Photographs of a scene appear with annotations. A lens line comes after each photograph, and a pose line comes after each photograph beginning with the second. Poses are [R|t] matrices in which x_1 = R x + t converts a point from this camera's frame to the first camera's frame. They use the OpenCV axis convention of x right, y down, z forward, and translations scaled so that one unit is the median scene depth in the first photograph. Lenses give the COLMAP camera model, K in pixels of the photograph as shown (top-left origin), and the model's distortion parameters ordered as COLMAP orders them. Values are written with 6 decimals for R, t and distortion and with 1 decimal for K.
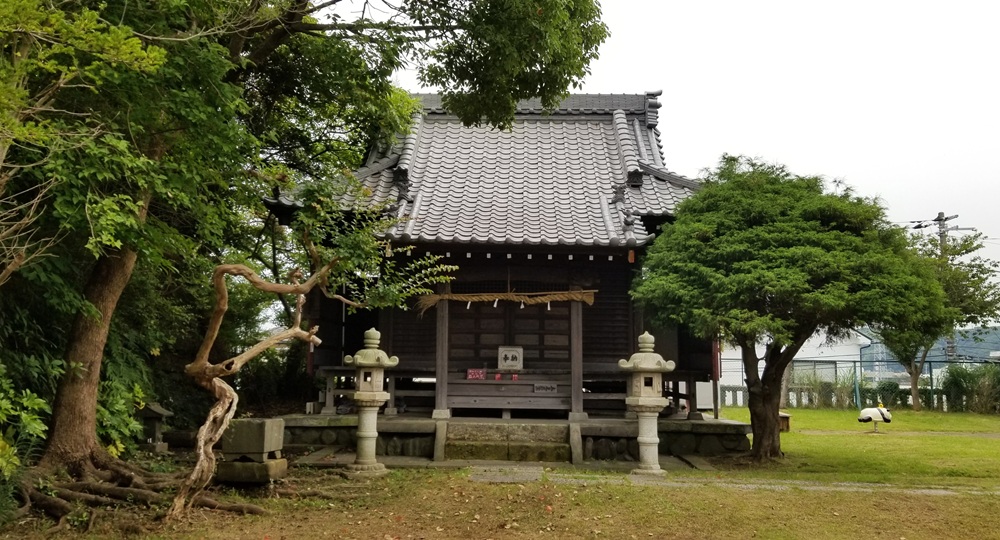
lens RADIAL K [[834.1, 0, 496.1], [0, 834.1, 291.9], [0, 0, 1]] dist [0.041684, -0.004056]
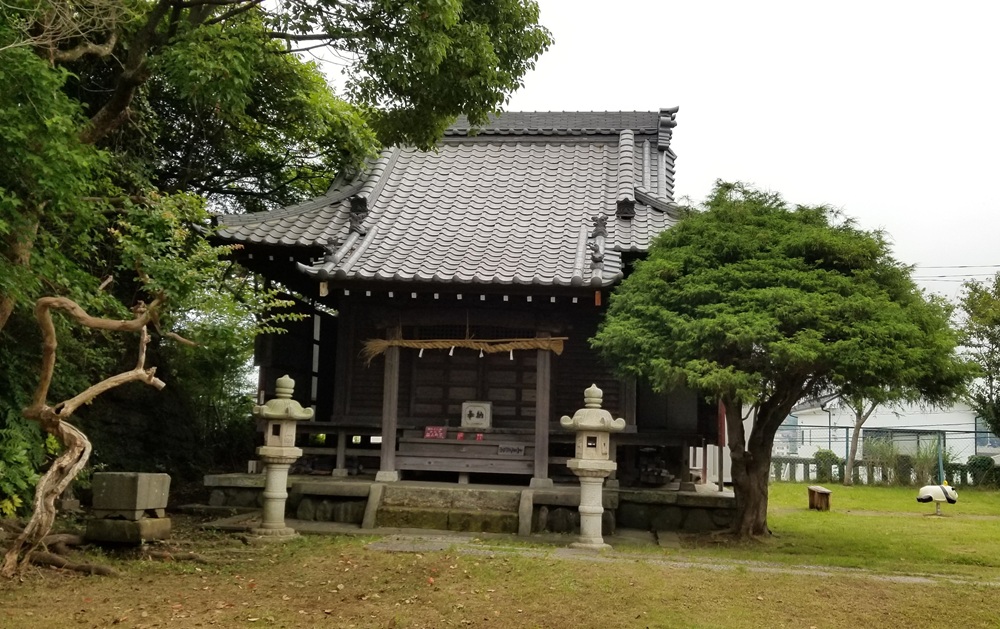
lens RADIAL K [[973.7, 0, 500.6], [0, 973.7, 341.4], [0, 0, 1]] dist [0.046633, -0.024712]
pose [[0.995936, 0.013128, -0.089102, 0.156352], [-0.013543, 0.999900, -0.004056, 0.007660], [0.089040, 0.005246, 0.996014, -0.011918]]
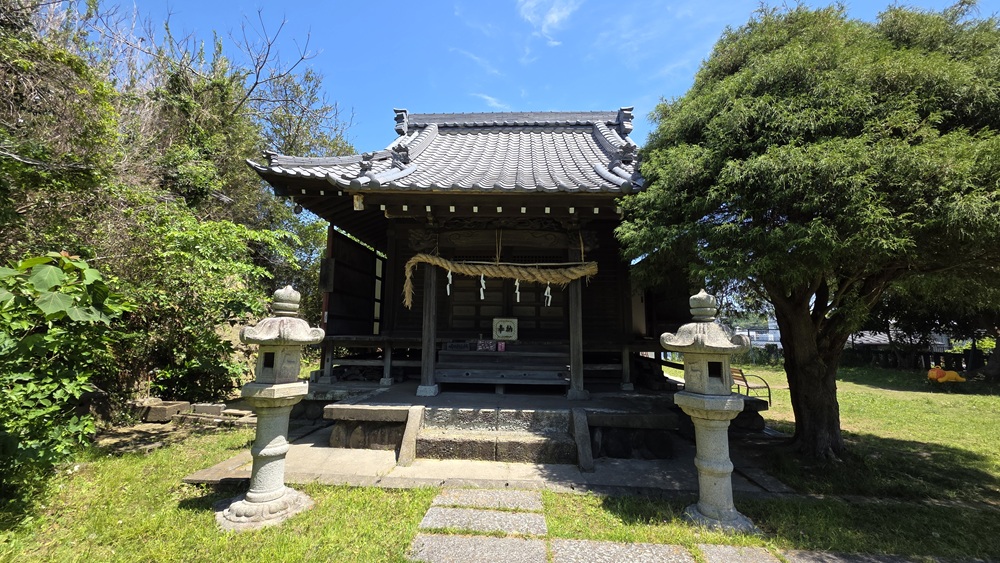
lens RADIAL K [[389.6, 0, 500.0], [0, 389.6, 281.5], [0, 0, 1]] dist [0.000096, 0.000022]
pose [[0.999545, -0.003551, -0.029941, 0.029549], [0.002490, 0.999371, -0.035382, 0.046455], [0.030048, 0.035292, 0.998925, 0.627972]]
